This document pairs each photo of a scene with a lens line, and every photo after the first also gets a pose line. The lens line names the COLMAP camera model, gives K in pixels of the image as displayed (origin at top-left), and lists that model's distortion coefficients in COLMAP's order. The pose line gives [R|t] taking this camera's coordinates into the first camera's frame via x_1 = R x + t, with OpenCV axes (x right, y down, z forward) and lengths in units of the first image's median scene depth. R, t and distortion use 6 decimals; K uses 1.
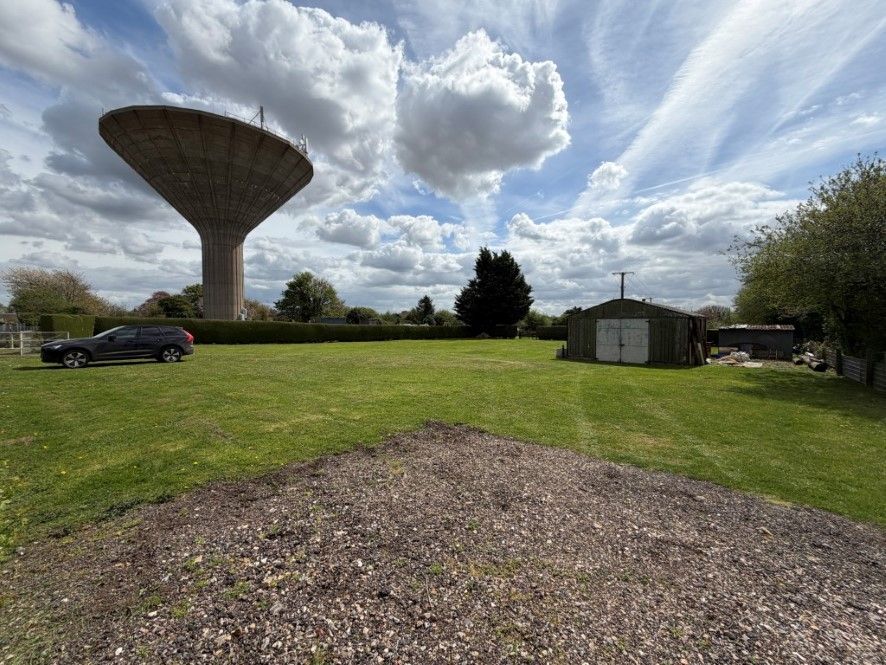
lens RADIAL K [[365.4, 0, 447.8], [0, 365.4, 323.2], [0, 0, 1]] dist [-0.002796, 0.000001]
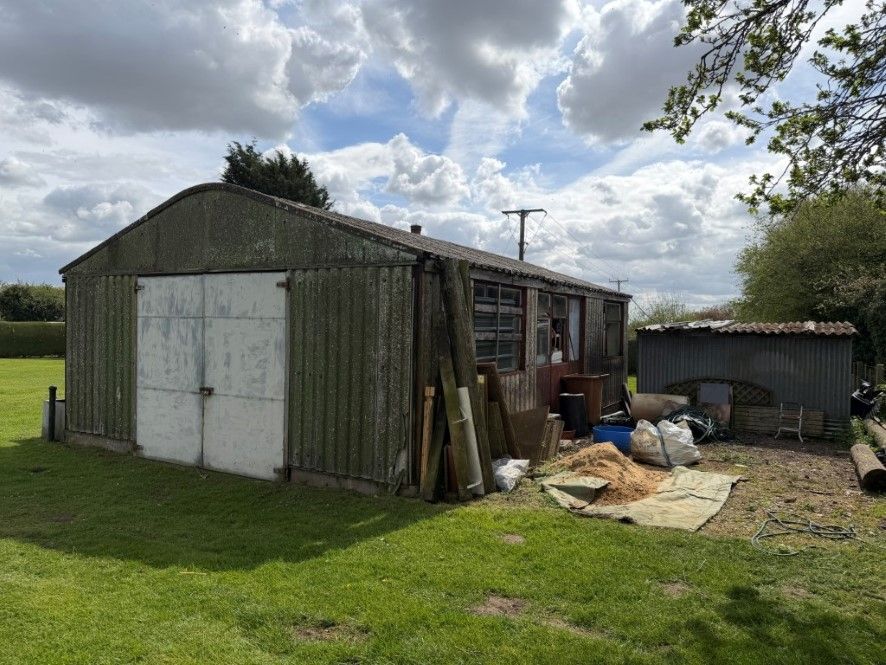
lens RADIAL K [[604.0, 0, 480.6], [0, 604.0, 323.6], [0, 0, 1]] dist [-0.001968, -0.004718]
pose [[0.978925, 0.018300, 0.203397, 0.560690], [-0.016311, 0.999801, -0.011447, 0.019138], [-0.203566, 0.007888, 0.979029, 0.590230]]
